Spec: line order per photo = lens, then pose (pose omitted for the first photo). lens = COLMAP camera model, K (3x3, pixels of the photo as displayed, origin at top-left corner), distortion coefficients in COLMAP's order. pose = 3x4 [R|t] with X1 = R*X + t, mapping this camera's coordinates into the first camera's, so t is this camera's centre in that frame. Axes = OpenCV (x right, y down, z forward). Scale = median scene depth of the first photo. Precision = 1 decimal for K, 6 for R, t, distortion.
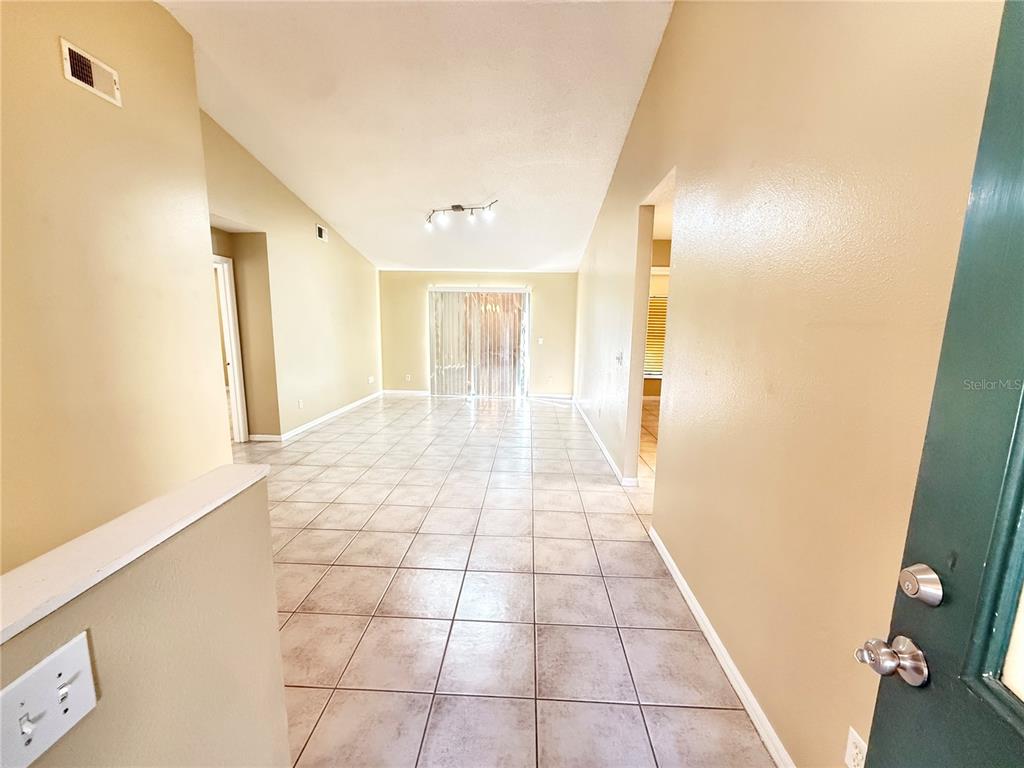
lens RADIAL K [[410.7, 0, 512.0], [0, 410.7, 384.0], [0, 0, 1]] dist [0.002717, 0.000067]
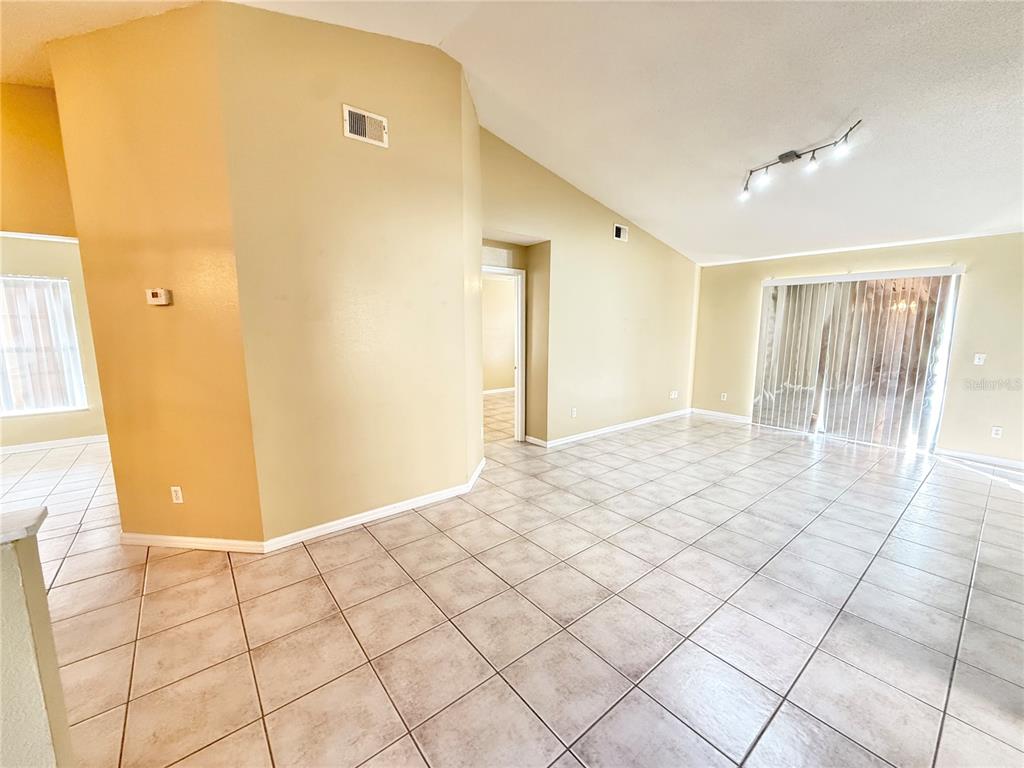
lens RADIAL K [[410.7, 0, 512.0], [0, 410.7, 384.0], [0, 0, 1]] dist [0.002717, 0.000067]
pose [[0.661611, 0.093132, -0.744042, 0.113340], [-0.104575, 0.994020, 0.031433, -0.037750], [0.742520, 0.057012, 0.667393, 0.262035]]
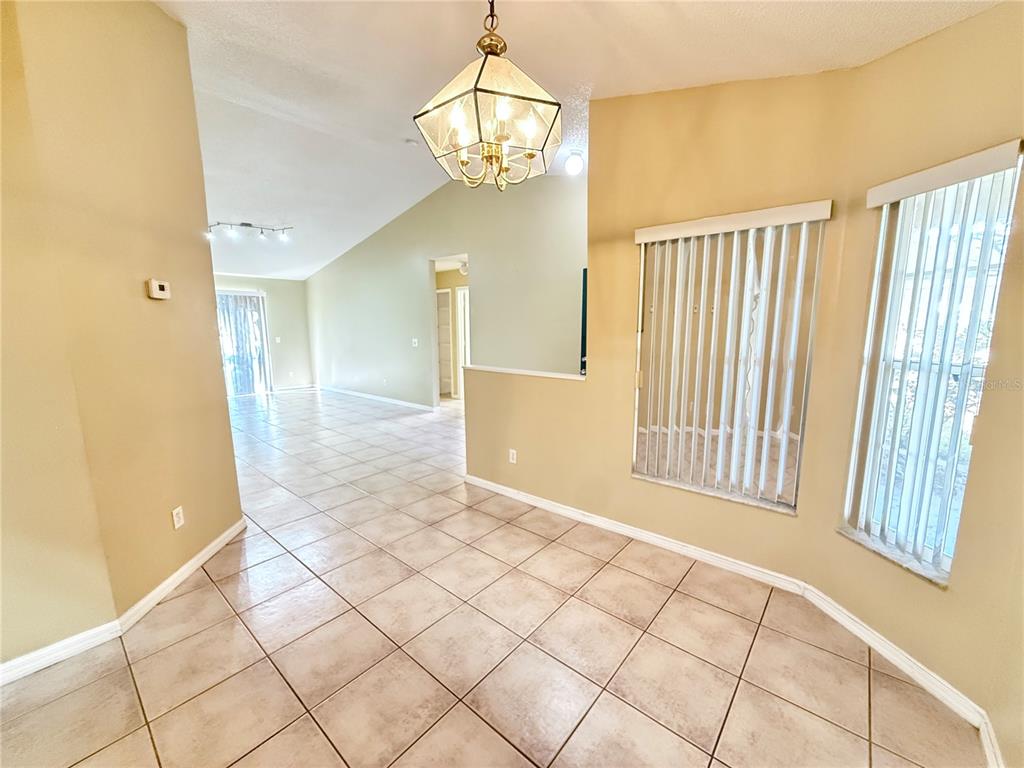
lens RADIAL K [[410.7, 0, 512.0], [0, 410.7, 384.0], [0, 0, 1]] dist [0.002717, 0.000067]
pose [[0.612756, -0.133365, 0.778938, -0.701278], [0.131983, 0.989084, 0.065520, 0.040894], [-0.779173, 0.062659, 0.623669, -0.309273]]
